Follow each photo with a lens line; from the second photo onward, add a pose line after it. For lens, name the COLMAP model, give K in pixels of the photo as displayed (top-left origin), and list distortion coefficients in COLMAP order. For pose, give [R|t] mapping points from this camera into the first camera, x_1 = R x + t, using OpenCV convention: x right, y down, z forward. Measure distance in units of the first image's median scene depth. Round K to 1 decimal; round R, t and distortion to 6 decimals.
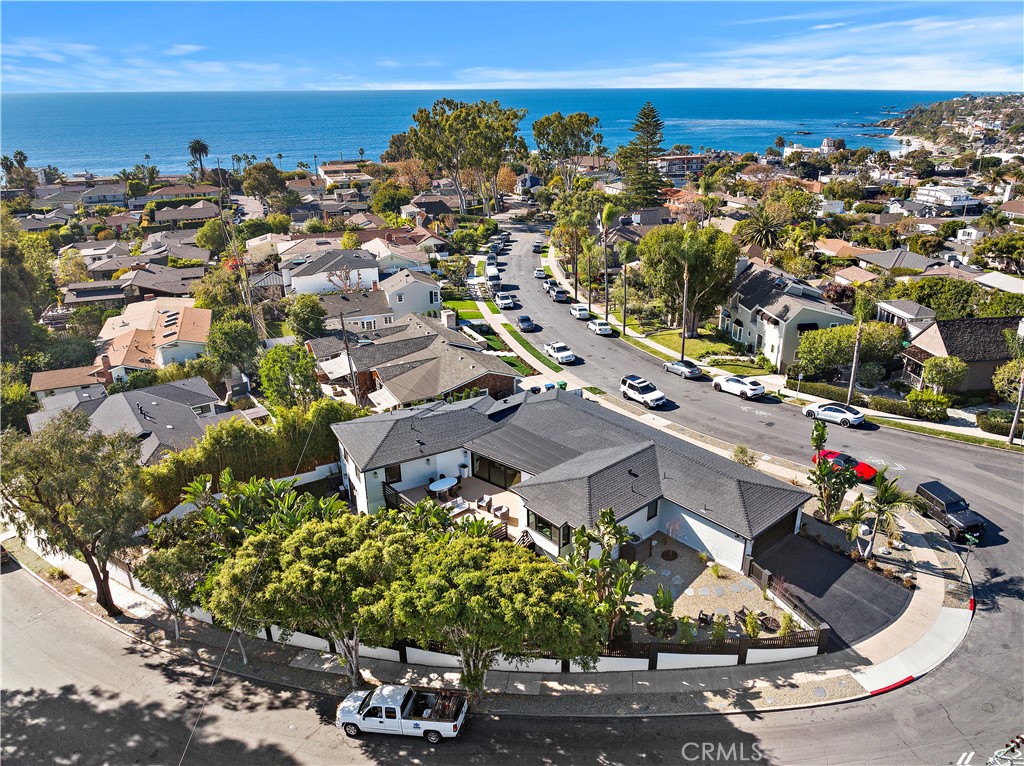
lens RADIAL K [[702.8, 0, 514.3], [0, 702.8, 359.9], [0, 0, 1]] dist [0.003165, -0.000812]
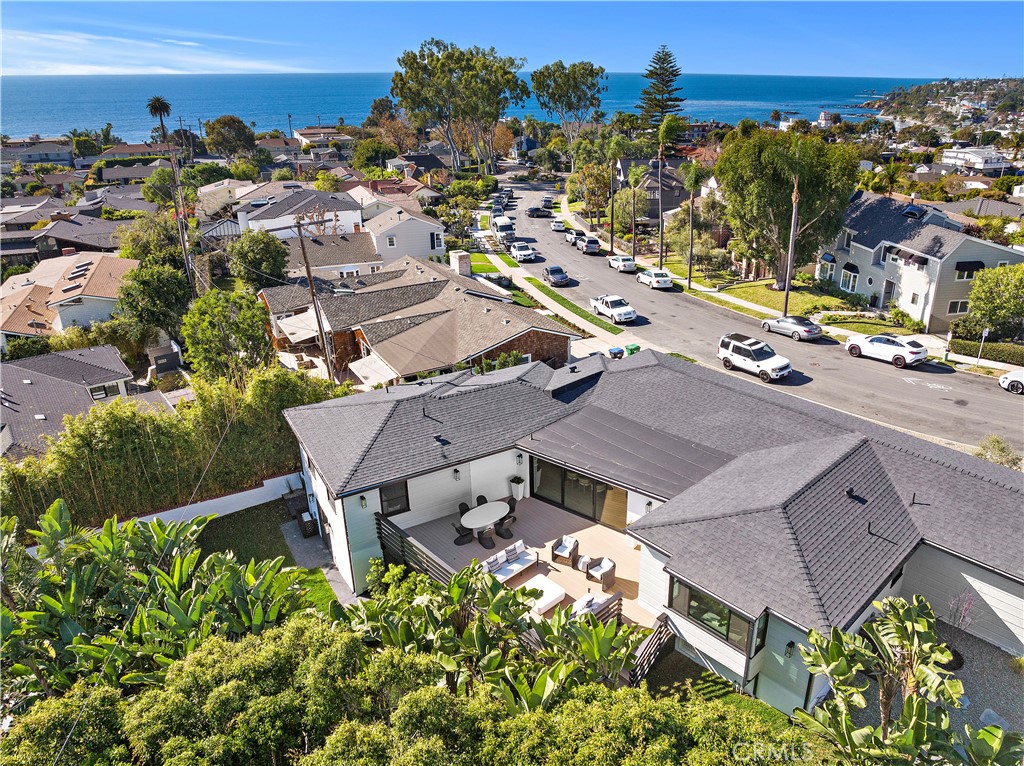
lens RADIAL K [[712.3, 0, 512.0], [0, 712.3, 383.0], [0, 0, 1]] dist [-0.009616, -0.000062]
pose [[0.999857, -0.010432, 0.013327, -0.053466], [0.009699, 0.998496, 0.053951, 0.026443], [-0.013870, -0.053814, 0.998455, 0.274460]]
